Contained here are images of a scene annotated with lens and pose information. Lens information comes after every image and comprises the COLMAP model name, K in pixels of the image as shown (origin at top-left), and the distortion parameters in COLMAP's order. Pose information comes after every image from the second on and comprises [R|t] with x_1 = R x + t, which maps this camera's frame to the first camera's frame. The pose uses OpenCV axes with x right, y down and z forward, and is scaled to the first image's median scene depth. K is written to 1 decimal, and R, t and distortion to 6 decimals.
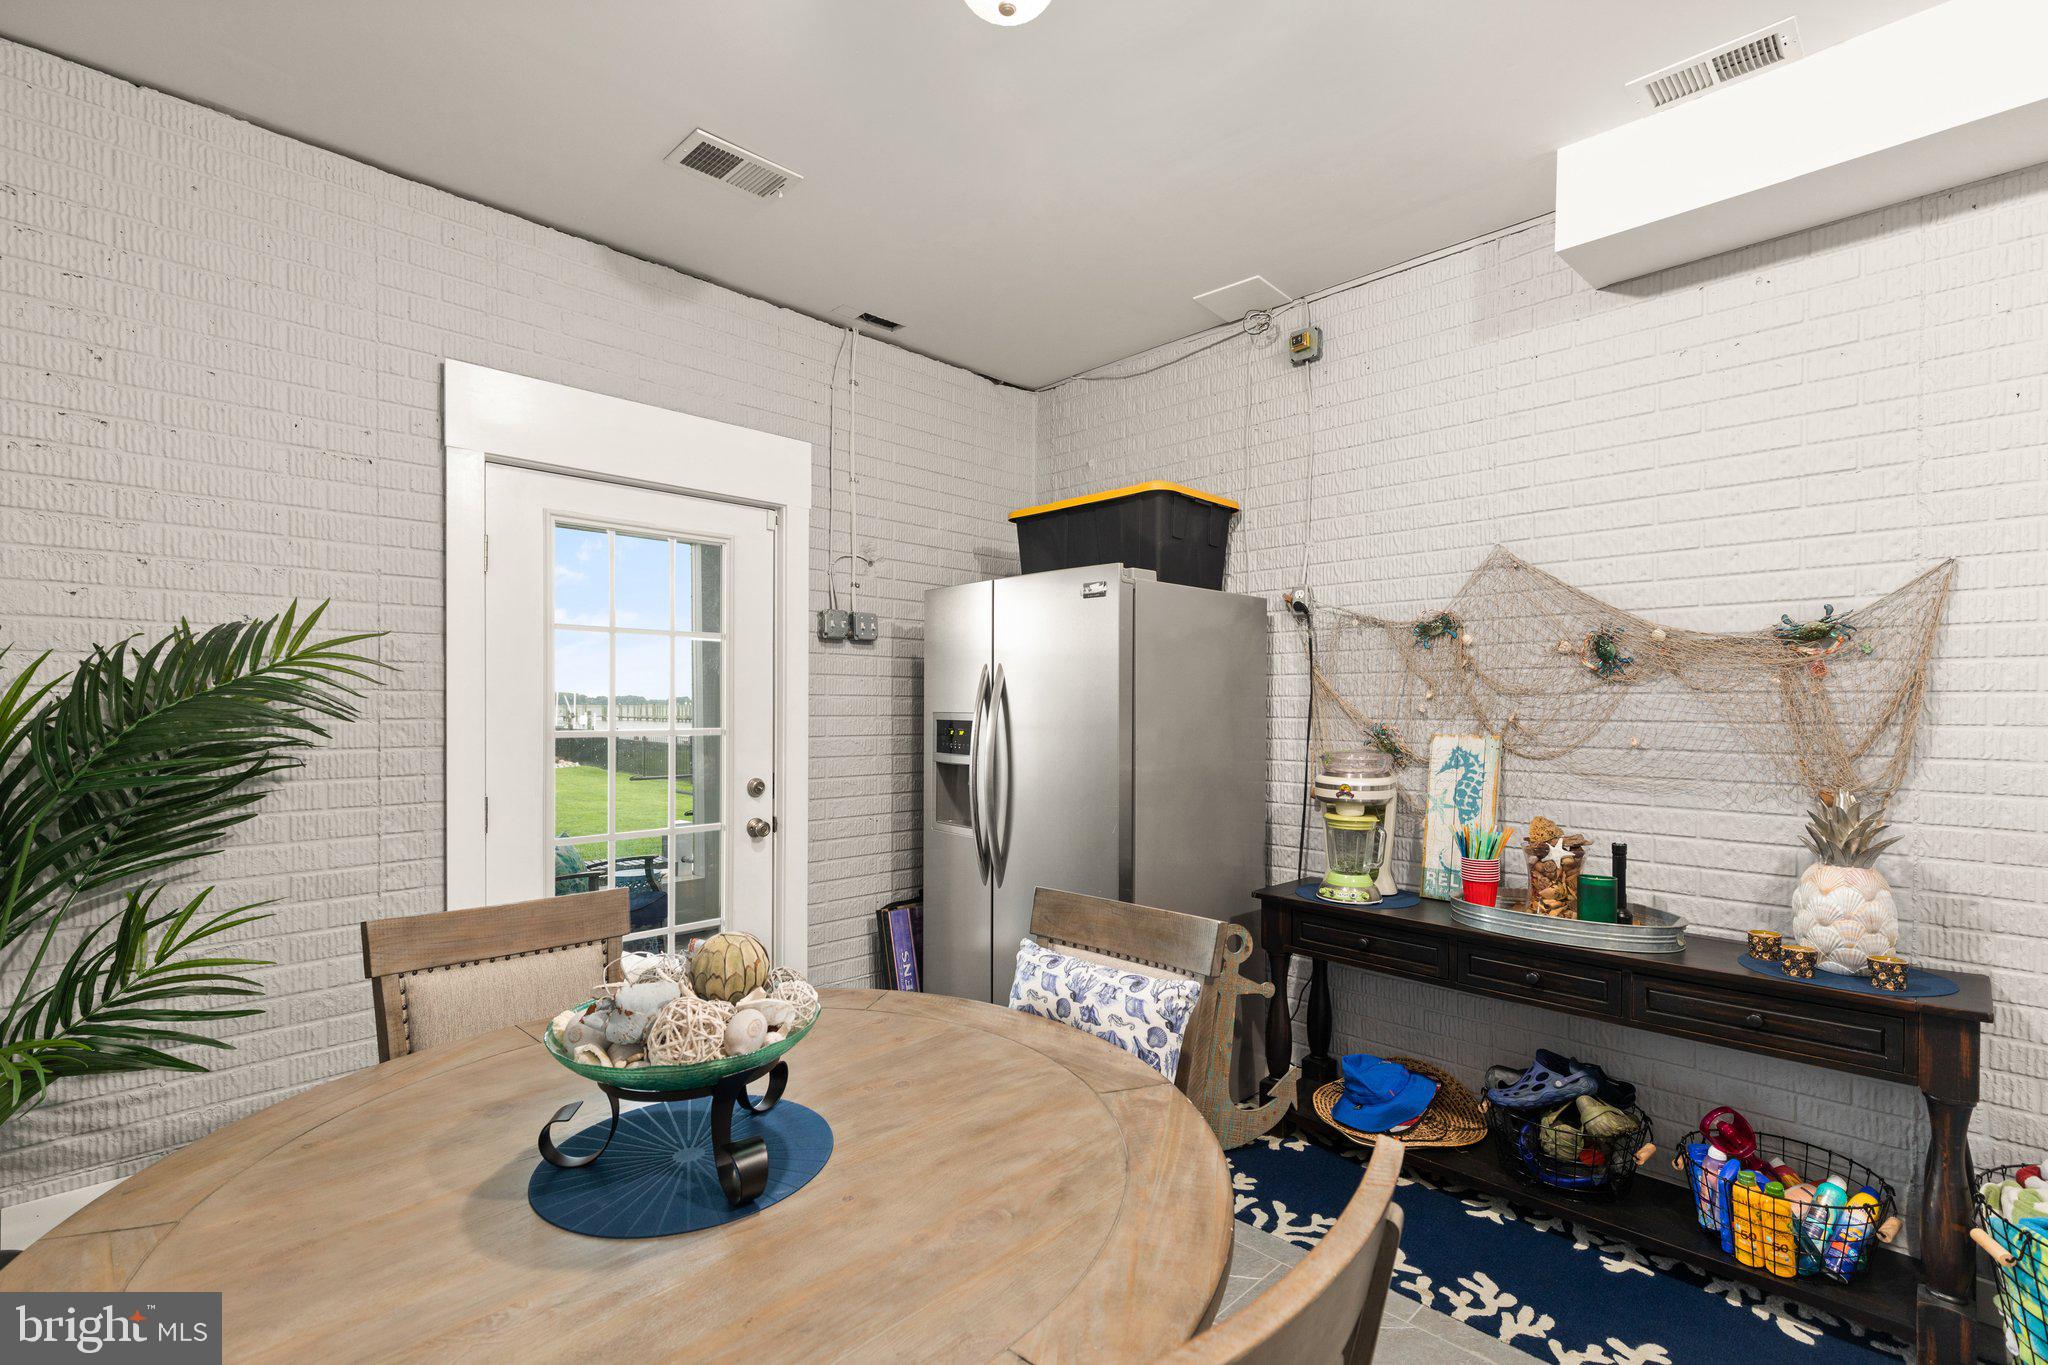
lens RADIAL K [[920.5, 0, 1025.4], [0, 920.5, 703.2], [0, 0, 1]] dist [0.001334, -0.000425]
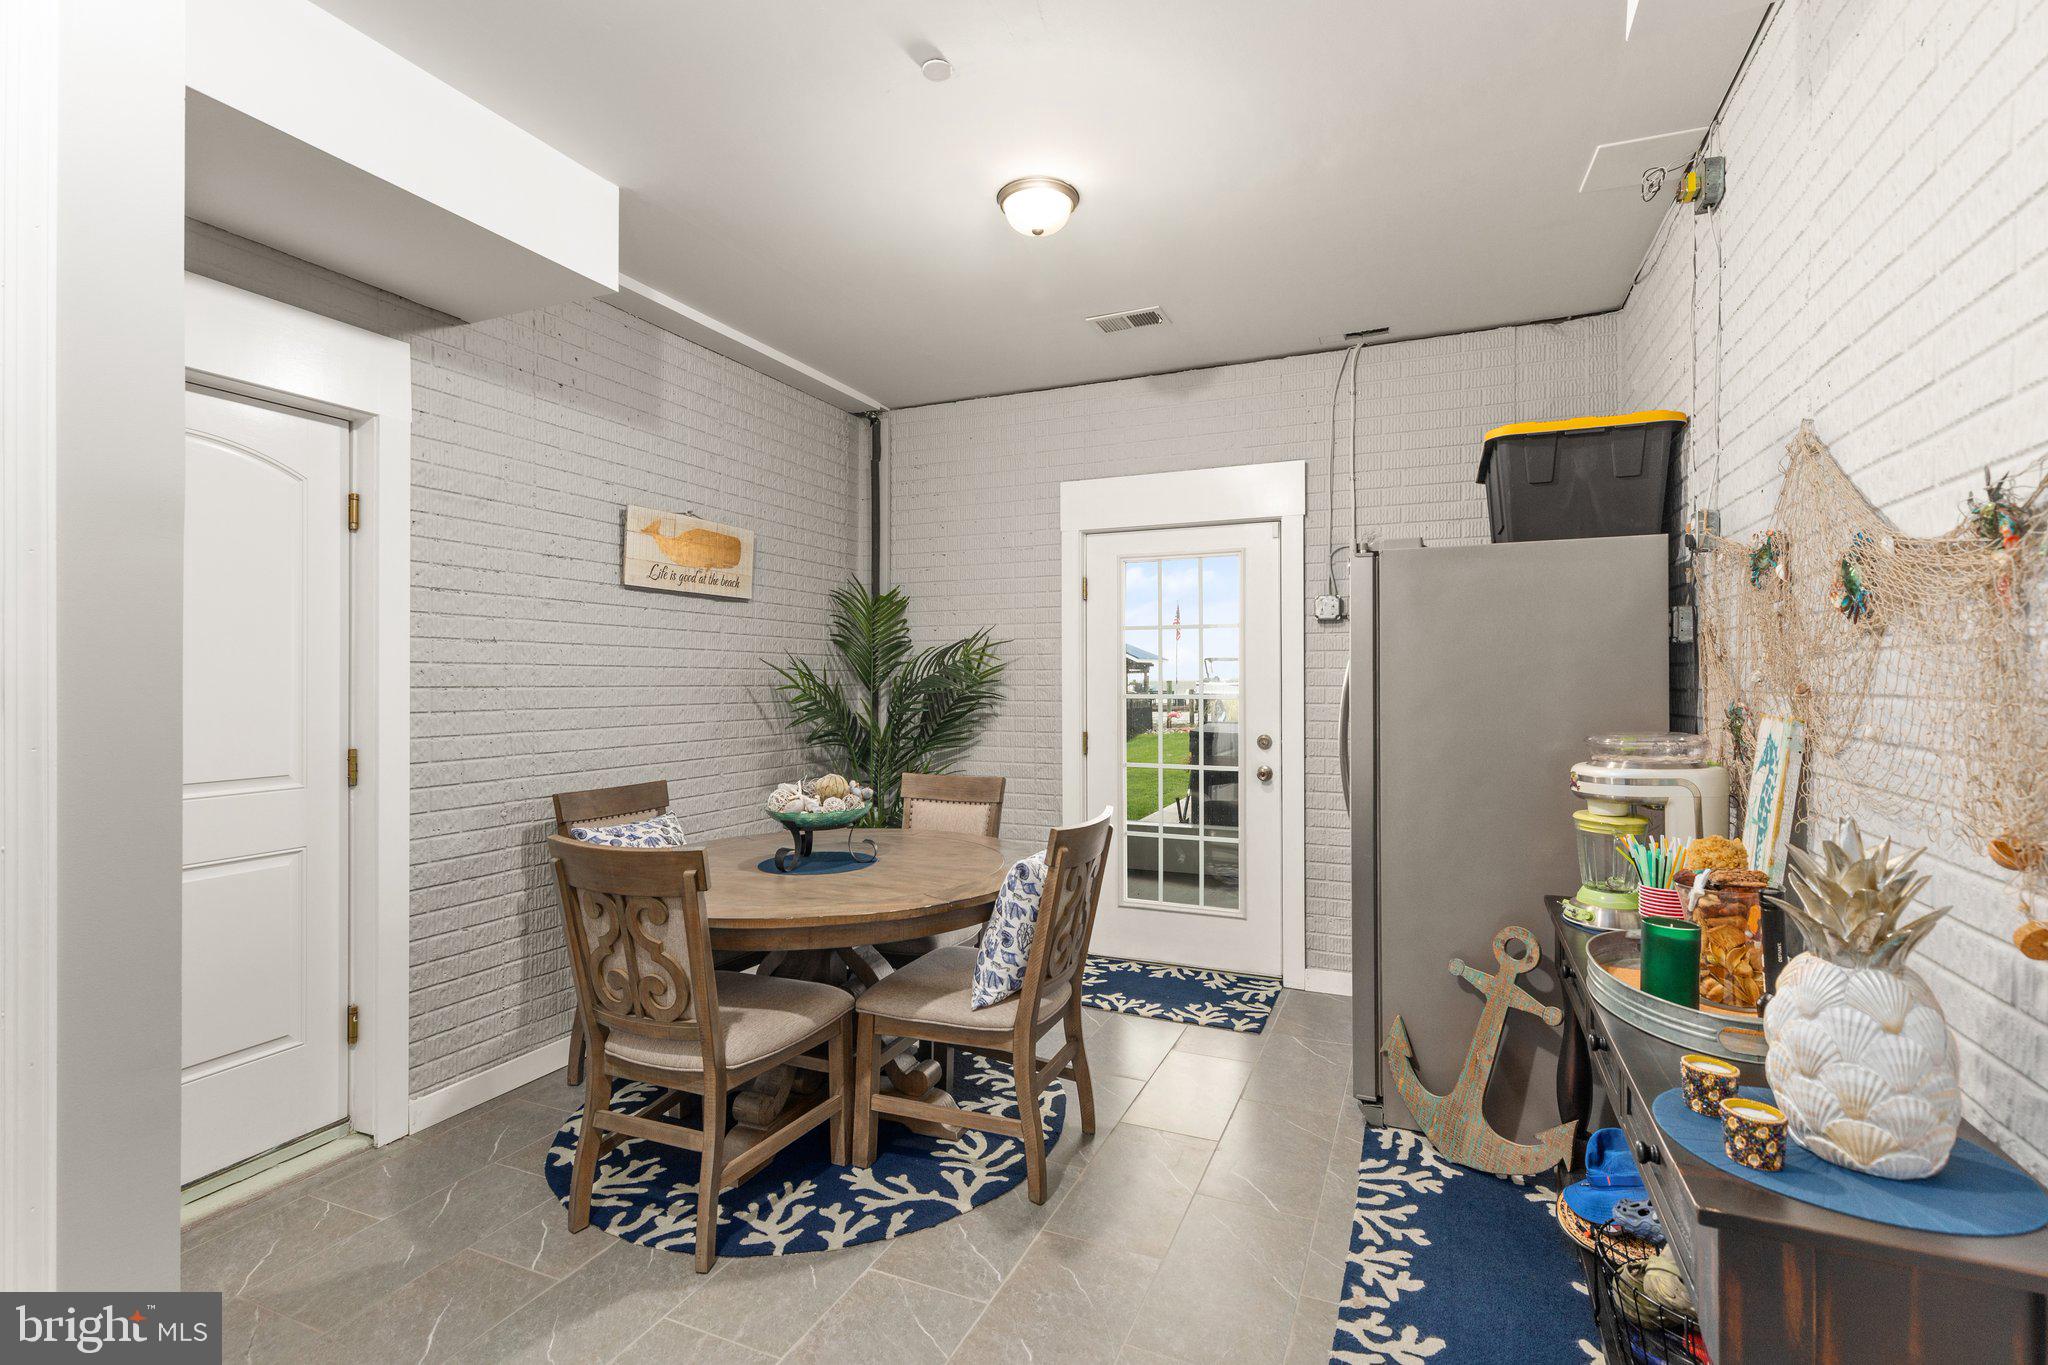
lens RADIAL K [[920.5, 0, 1025.7], [0, 920.5, 676.7], [0, 0, 1]] dist [0.001334, -0.000425]
pose [[0.366499, -0.007767, -0.930386, 0.900637], [0.001644, 0.999969, -0.007700, 0.010925], [0.930417, 0.001293, 0.366500, 0.263109]]
